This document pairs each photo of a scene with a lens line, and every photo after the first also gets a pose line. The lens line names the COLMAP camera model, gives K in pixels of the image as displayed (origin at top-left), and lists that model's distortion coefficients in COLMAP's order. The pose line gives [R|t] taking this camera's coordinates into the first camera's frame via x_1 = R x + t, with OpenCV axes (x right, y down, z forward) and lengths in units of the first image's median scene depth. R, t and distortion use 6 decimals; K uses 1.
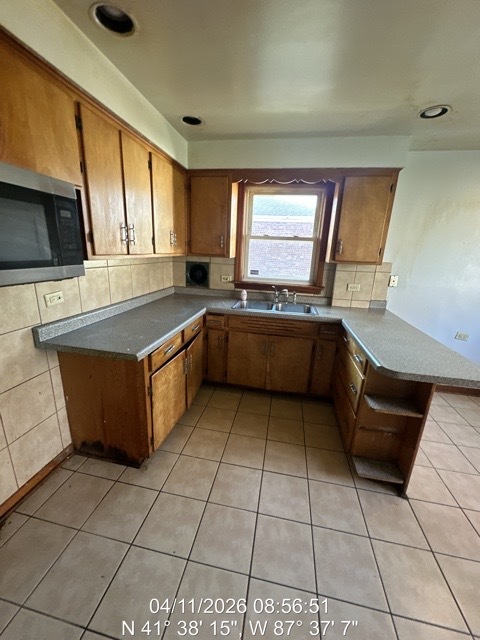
lens RADIAL K [[254.4, 0, 238.3], [0, 254.4, 320.4], [0, 0, 1]] dist [0.000234, -0.000448]
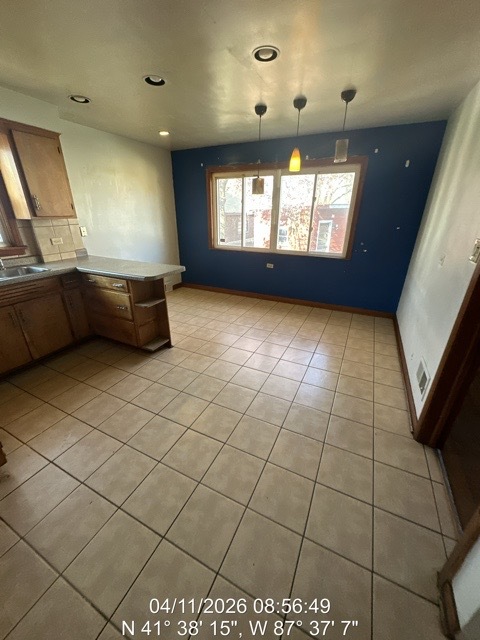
lens RADIAL K [[254.4, 0, 239.9], [0, 254.4, 321.0], [0, 0, 1]] dist [0.000234, -0.000448]
pose [[0.266133, -0.417779, 0.868697, -0.551586], [0.266187, 0.898007, 0.350326, 0.007751], [-0.926454, 0.138002, 0.350197, -0.096132]]
